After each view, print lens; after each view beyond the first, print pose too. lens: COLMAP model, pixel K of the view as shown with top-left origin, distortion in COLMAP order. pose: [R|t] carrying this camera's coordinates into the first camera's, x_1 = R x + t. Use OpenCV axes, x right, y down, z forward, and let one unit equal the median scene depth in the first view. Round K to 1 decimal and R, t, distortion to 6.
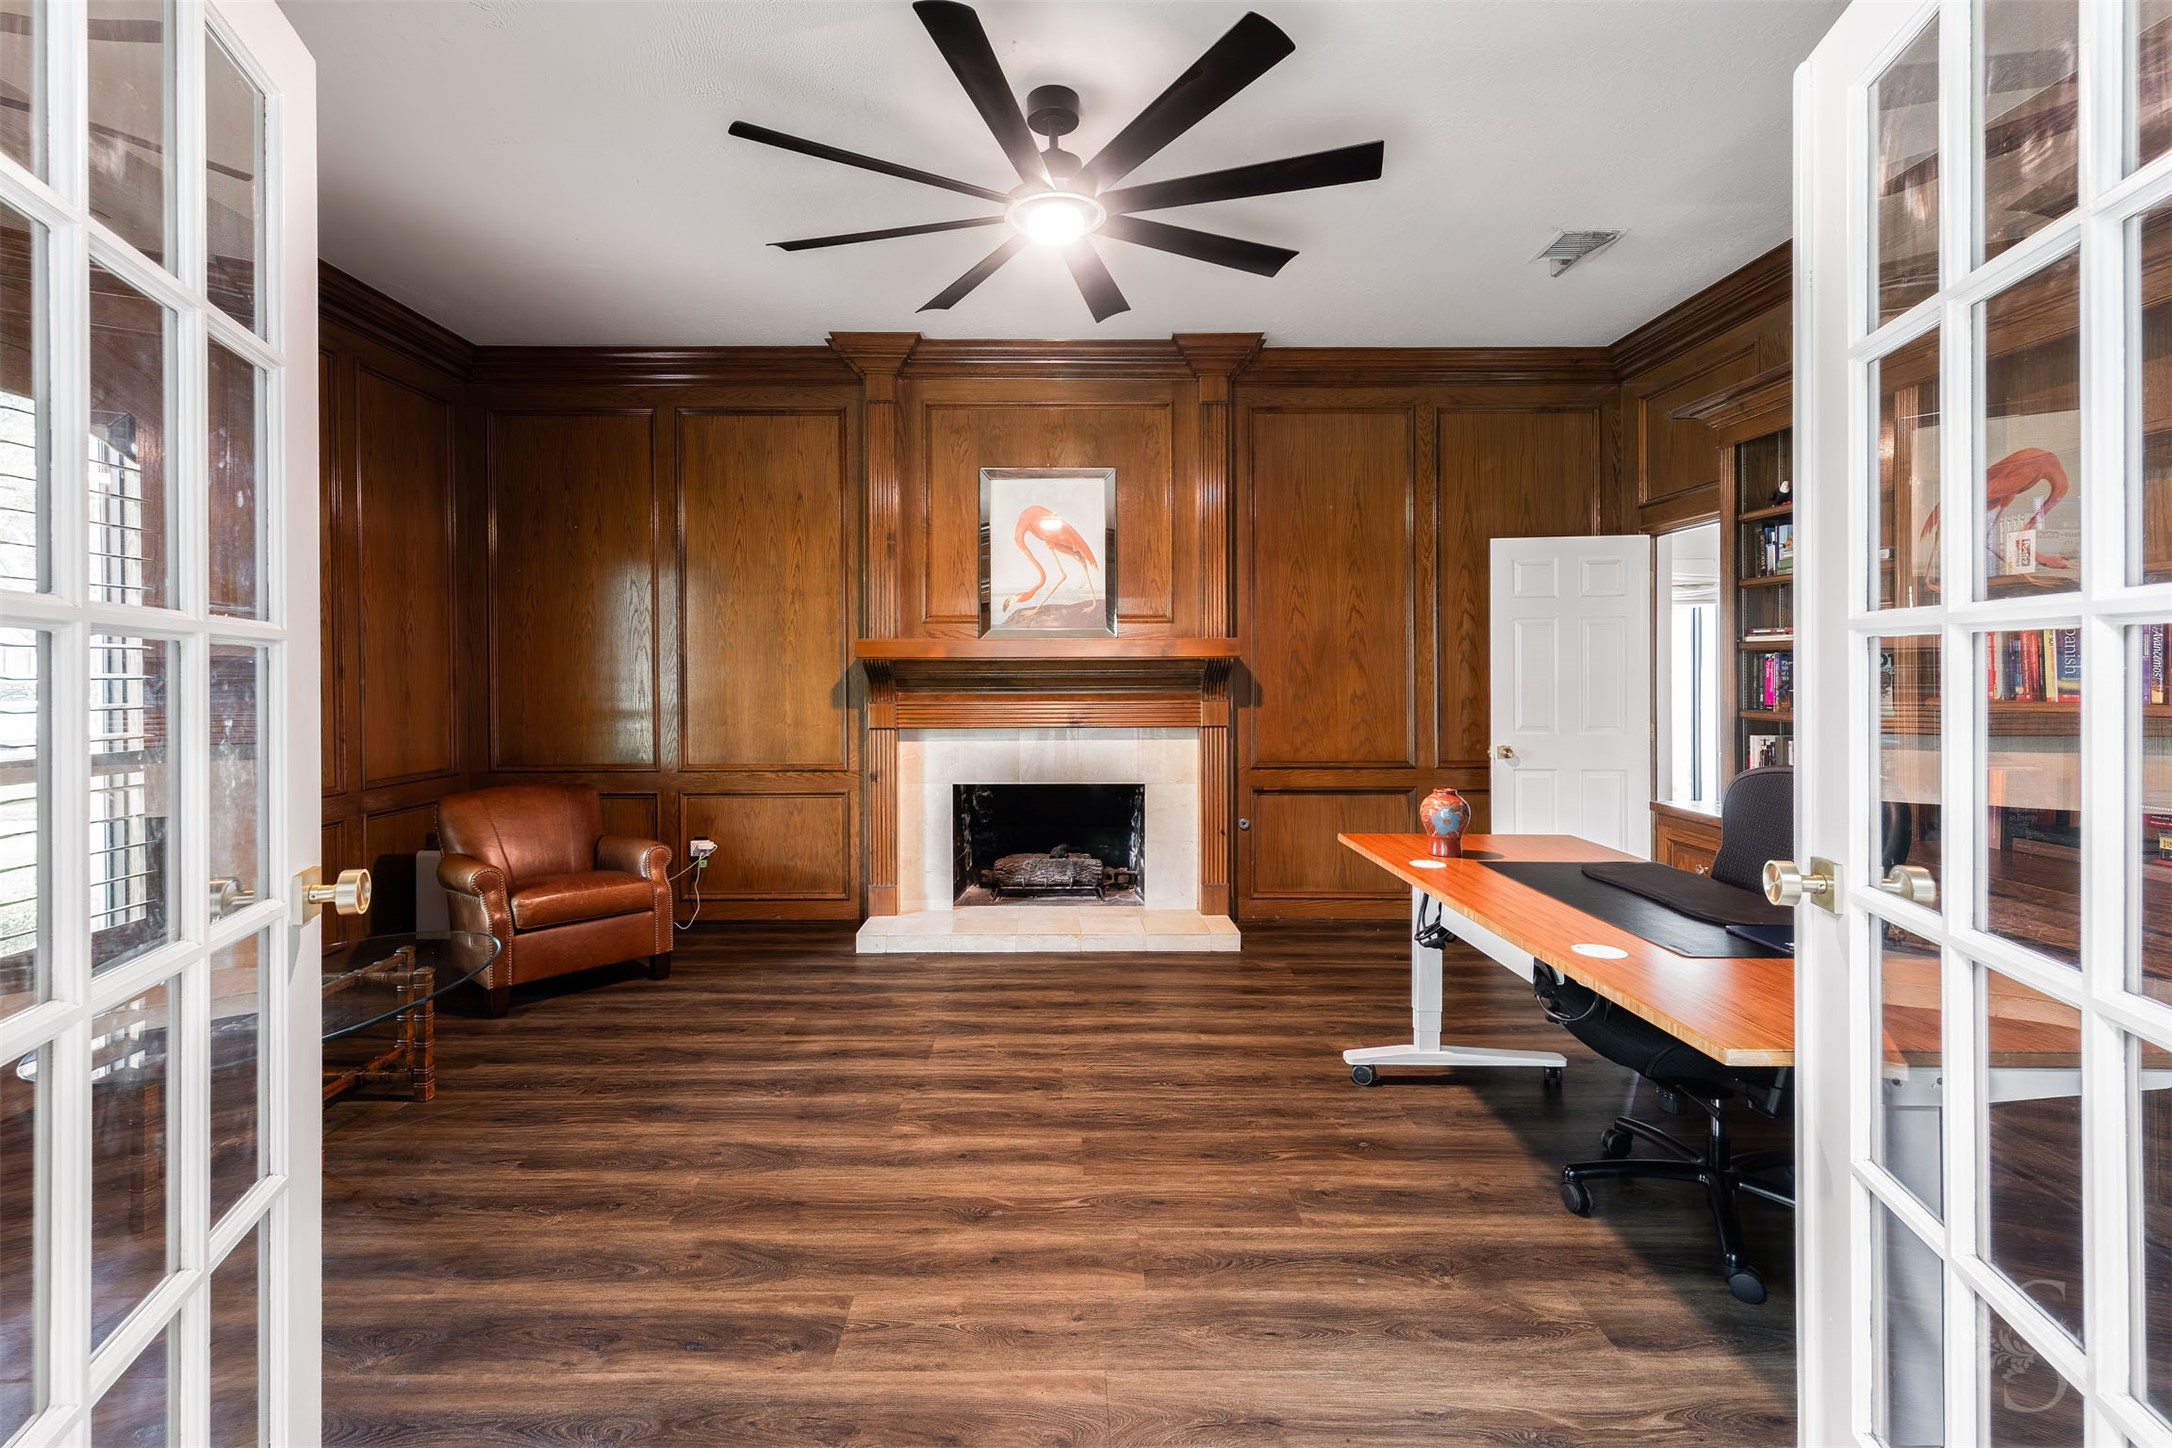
lens RADIAL K [[826.8, 0, 1083.5], [0, 826.8, 713.5], [0, 0, 1]] dist [0.000926, 0.000083]
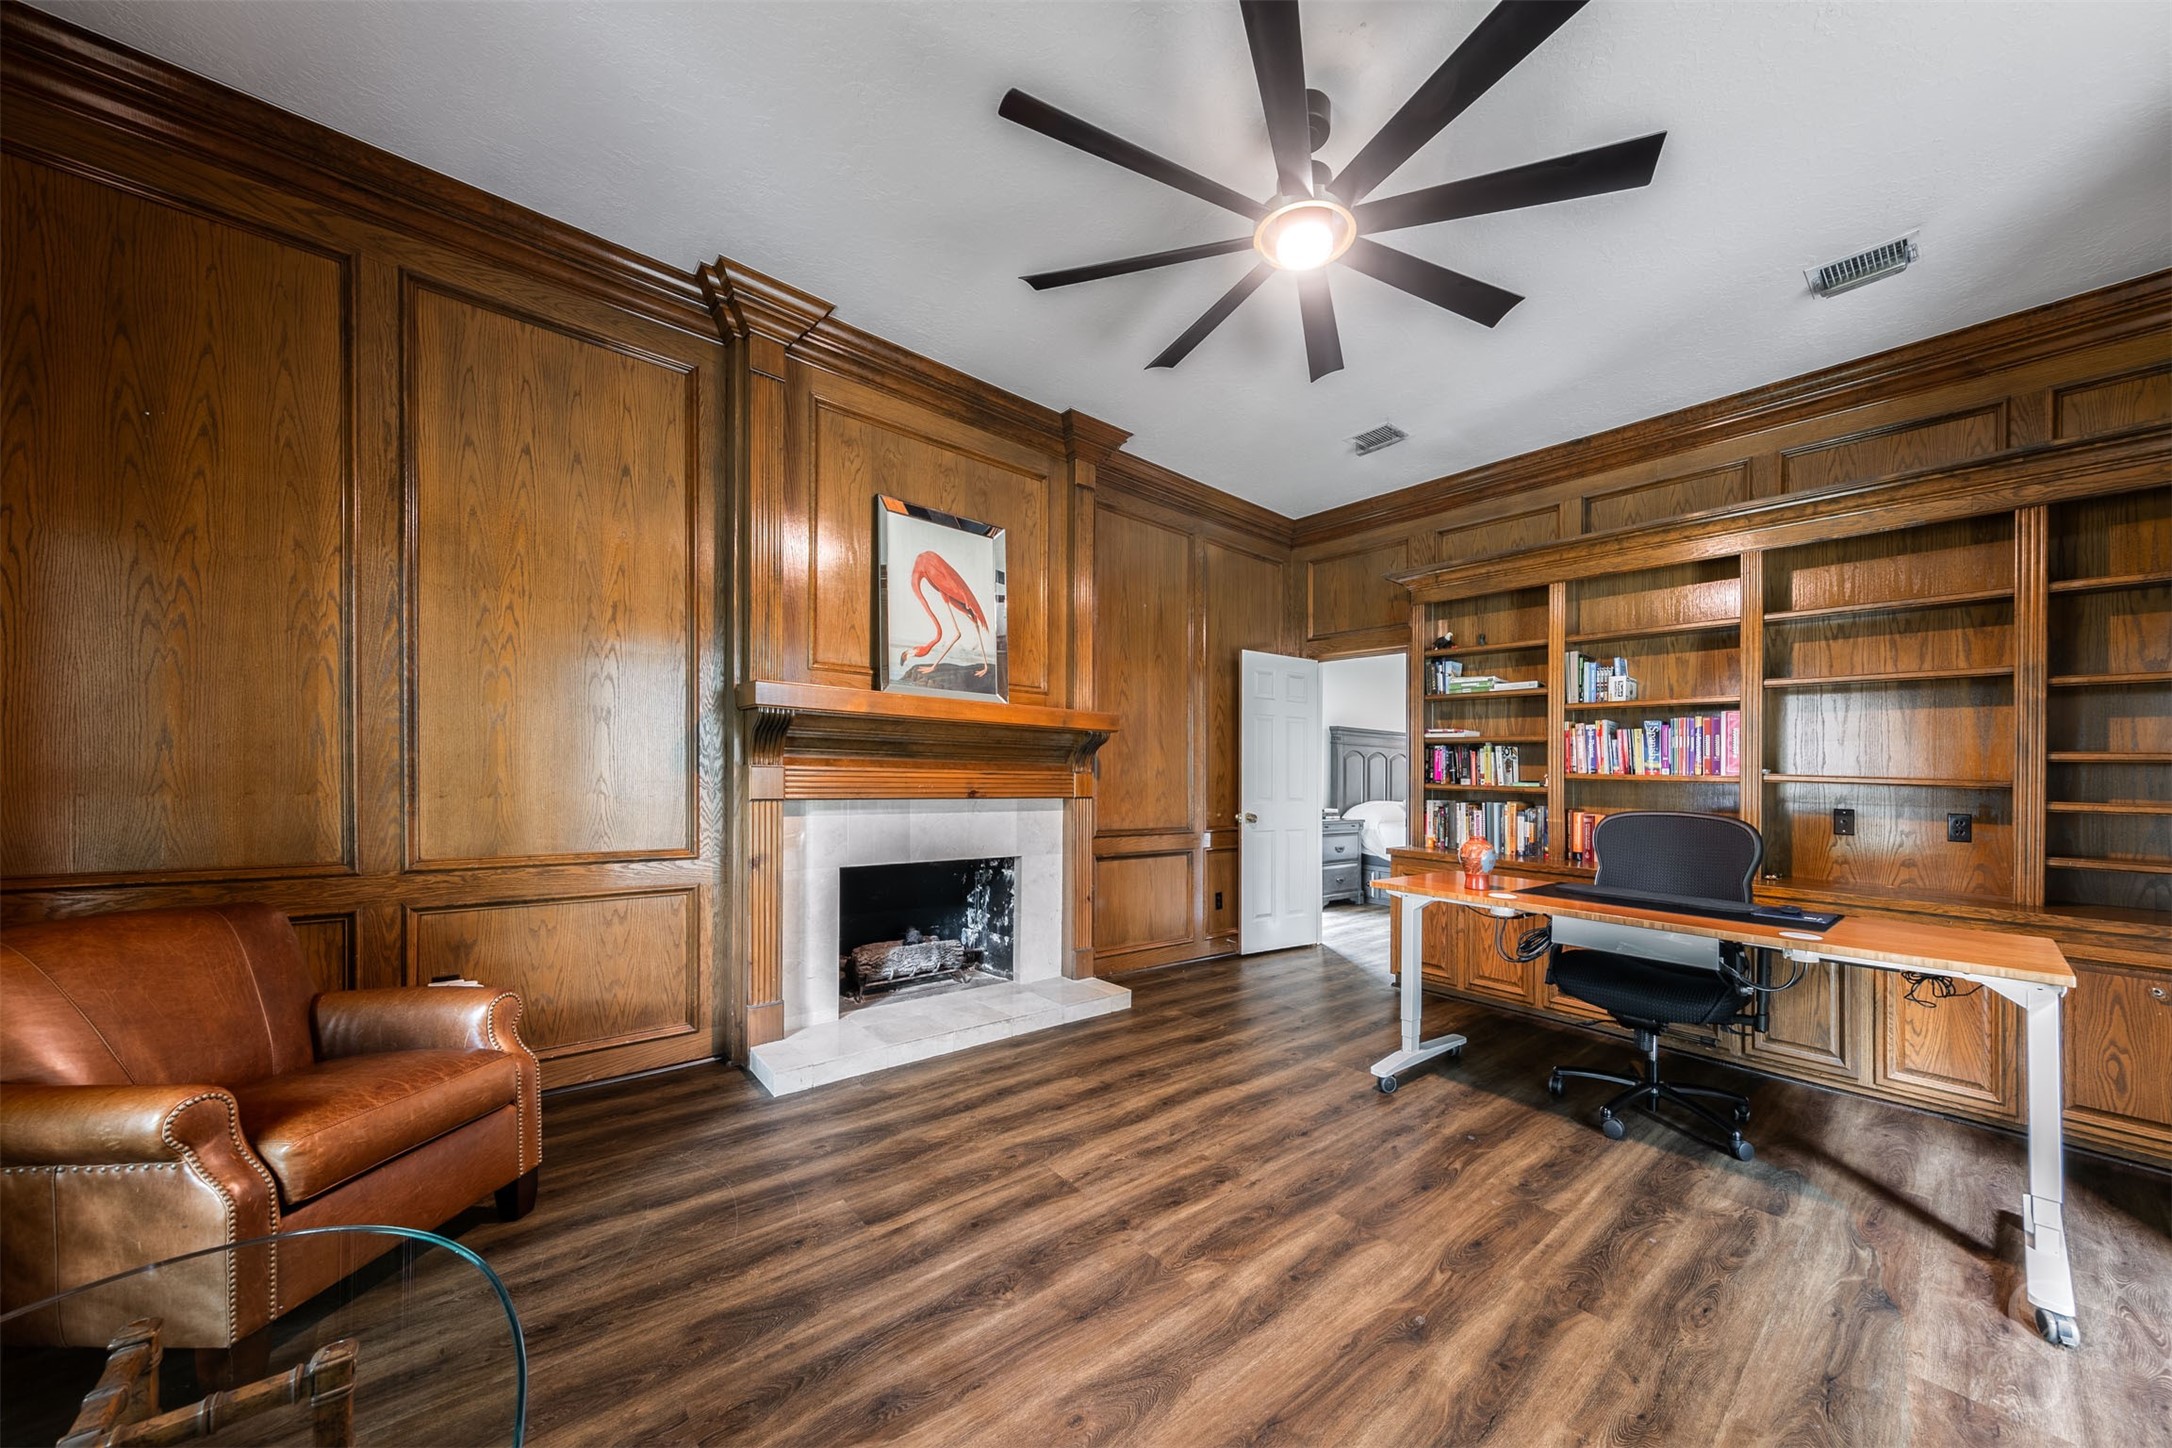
lens RADIAL K [[730.8, 0, 1063.6], [0, 730.8, 798.2], [0, 0, 1]] dist [0.003328, -0.000226]
pose [[0.801787, -0.001574, 0.597608, -0.424424], [0.005099, 0.999978, -0.004207, 0.020890], [-0.597588, 0.006420, 0.801777, 0.284709]]
